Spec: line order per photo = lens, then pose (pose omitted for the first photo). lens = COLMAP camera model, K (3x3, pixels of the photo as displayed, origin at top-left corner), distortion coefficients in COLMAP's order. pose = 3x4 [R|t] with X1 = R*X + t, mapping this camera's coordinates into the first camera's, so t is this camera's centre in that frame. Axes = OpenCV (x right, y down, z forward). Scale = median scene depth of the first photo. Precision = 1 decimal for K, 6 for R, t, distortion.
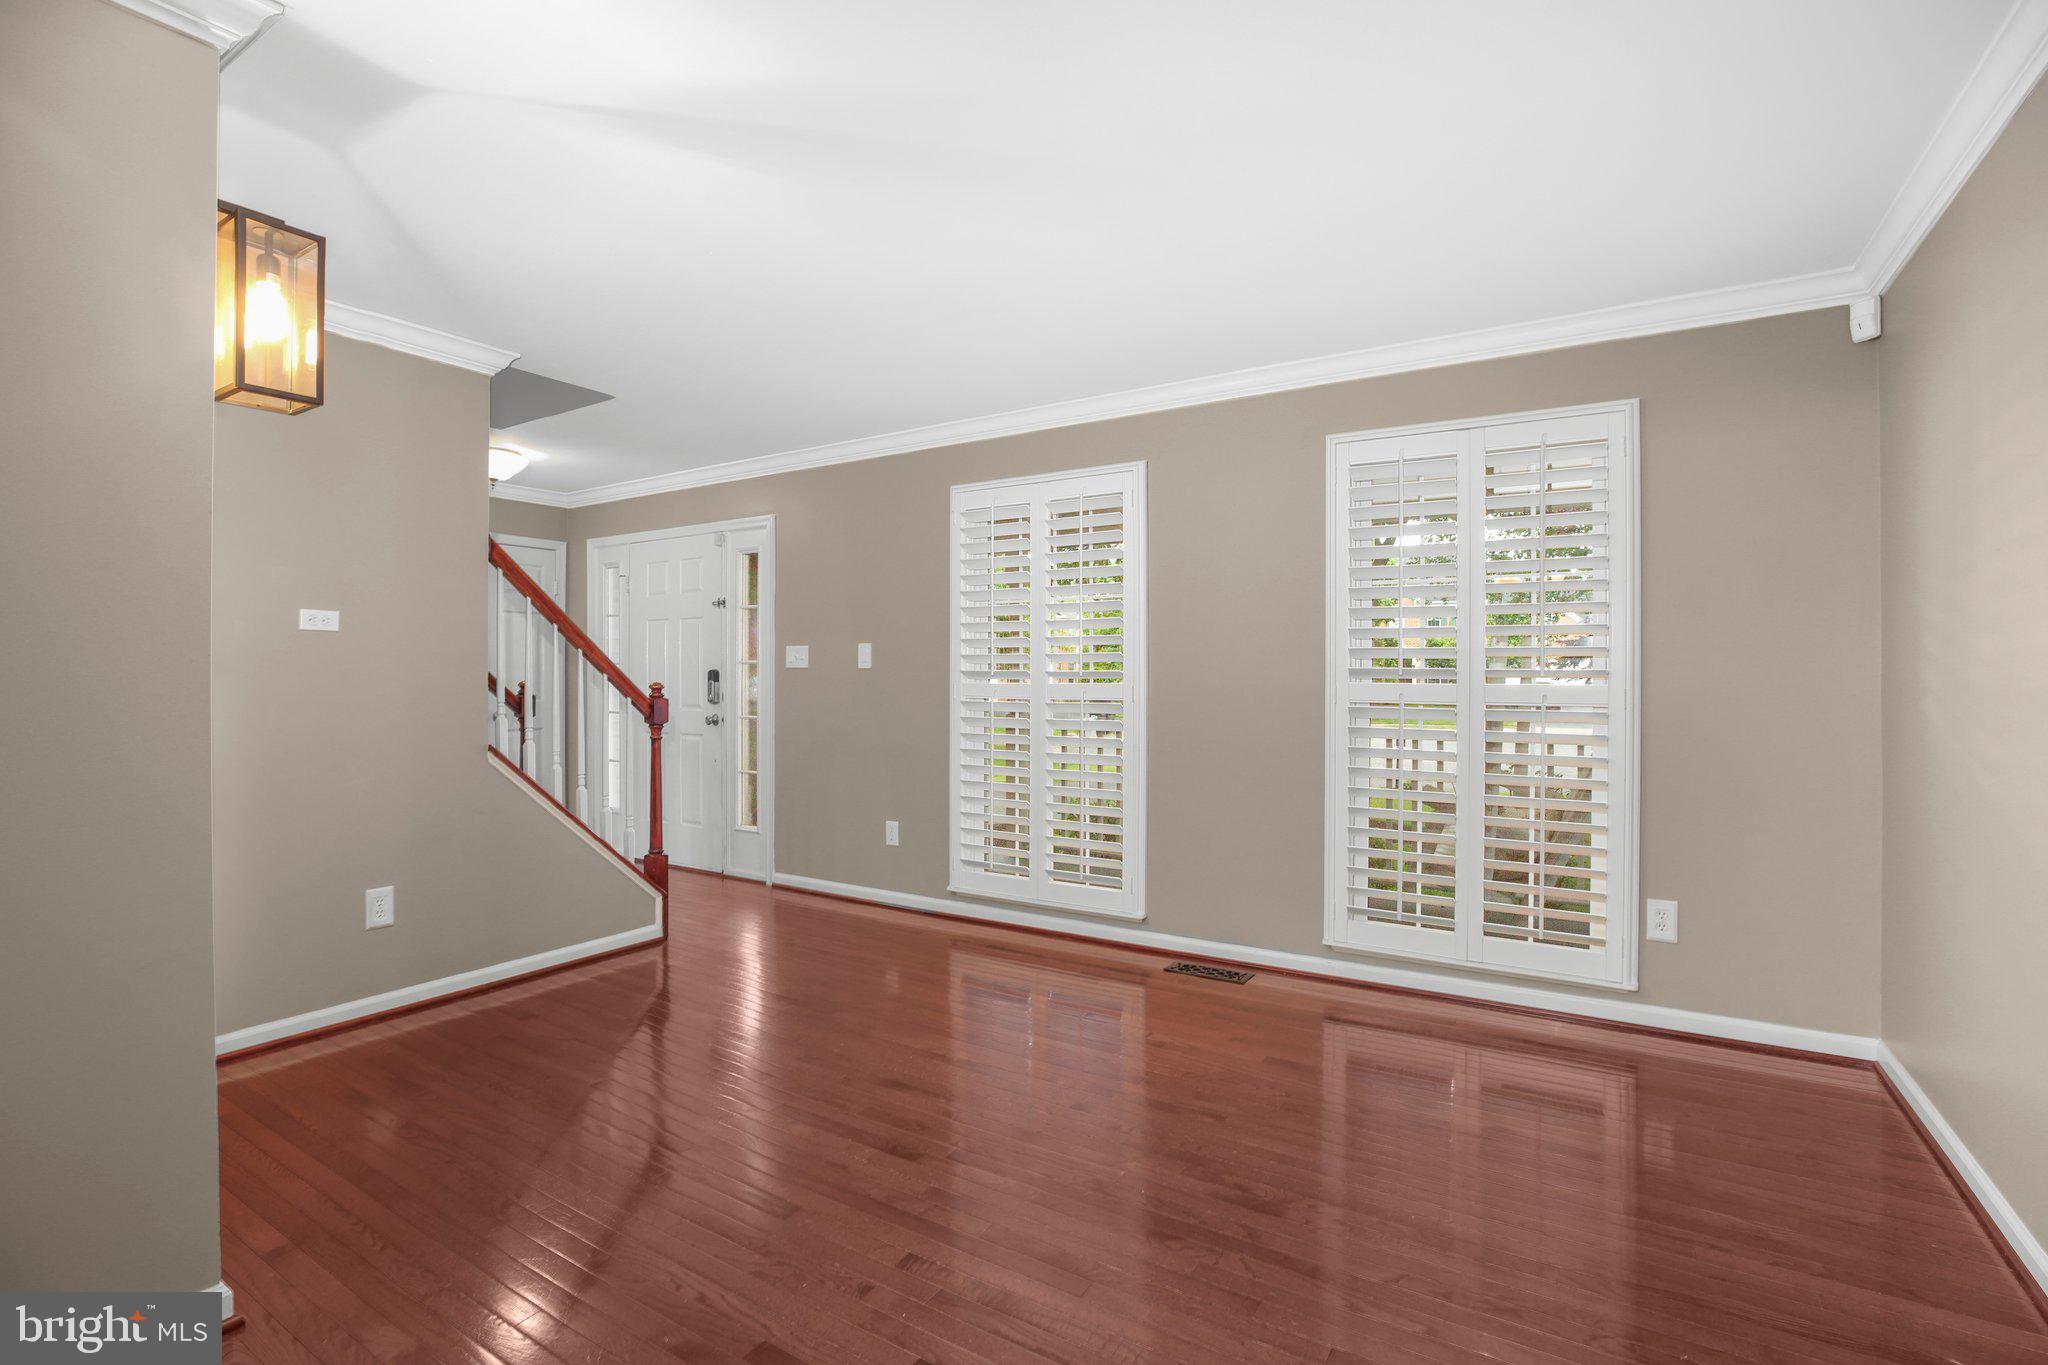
lens RADIAL K [[932.3, 0, 1027.1], [0, 932.3, 667.4], [0, 0, 1]] dist [-0.001630, 0.000107]
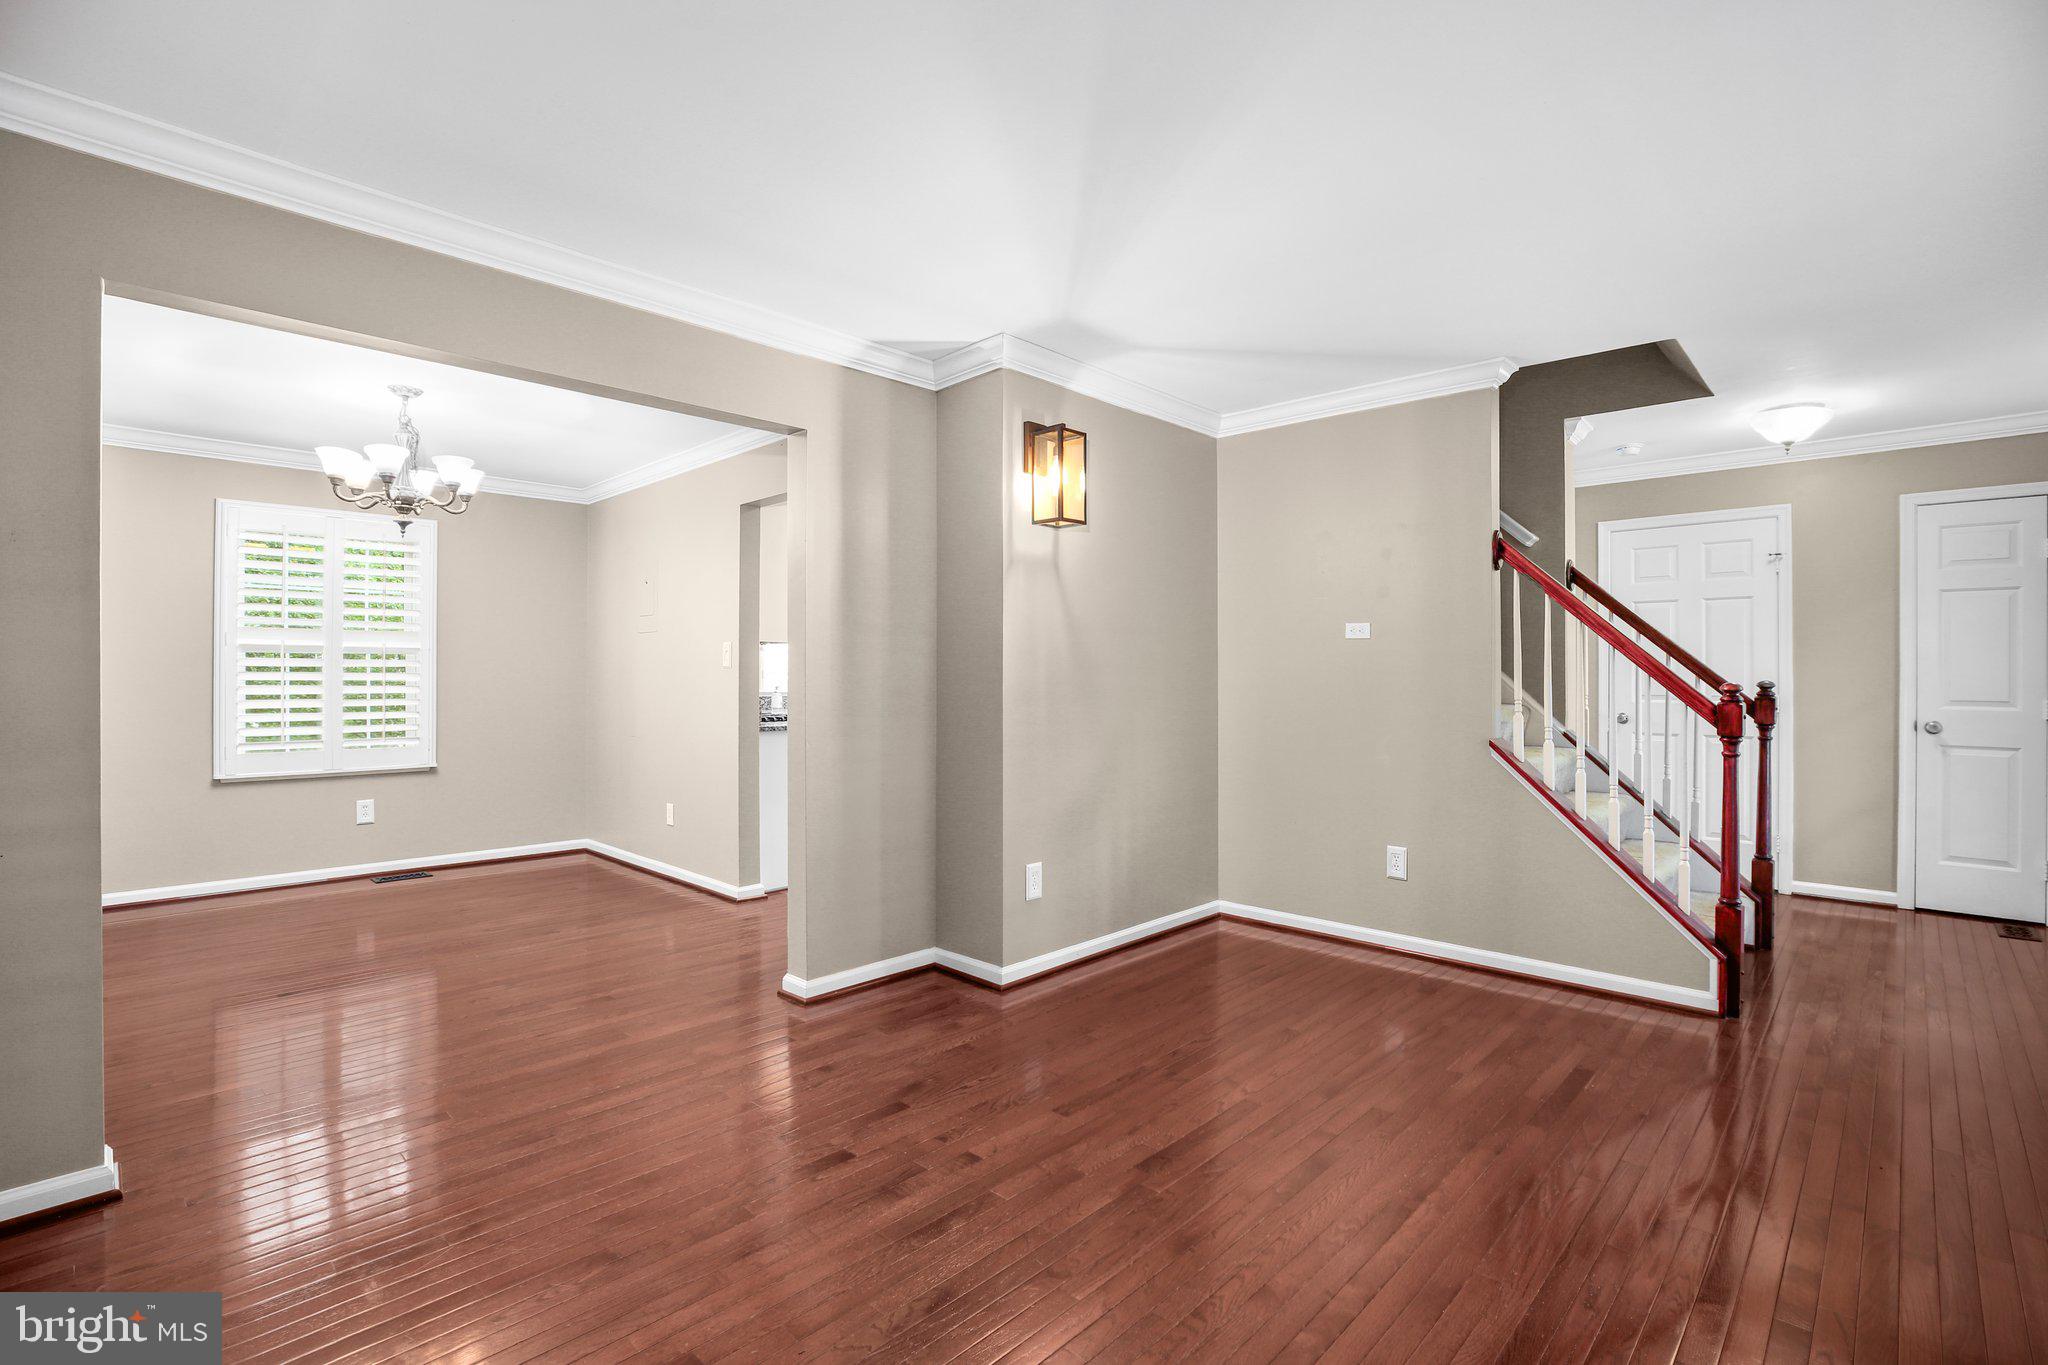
lens RADIAL K [[954.7, 0, 1025.7], [0, 954.7, 660.4], [0, 0, 1]] dist [-0.053023, -0.000025]
pose [[-0.194576, -0.005701, -0.980871, 0.622104], [0.003529, 0.999973, -0.006513, -0.001448], [0.980881, -0.004729, -0.194551, 0.765506]]
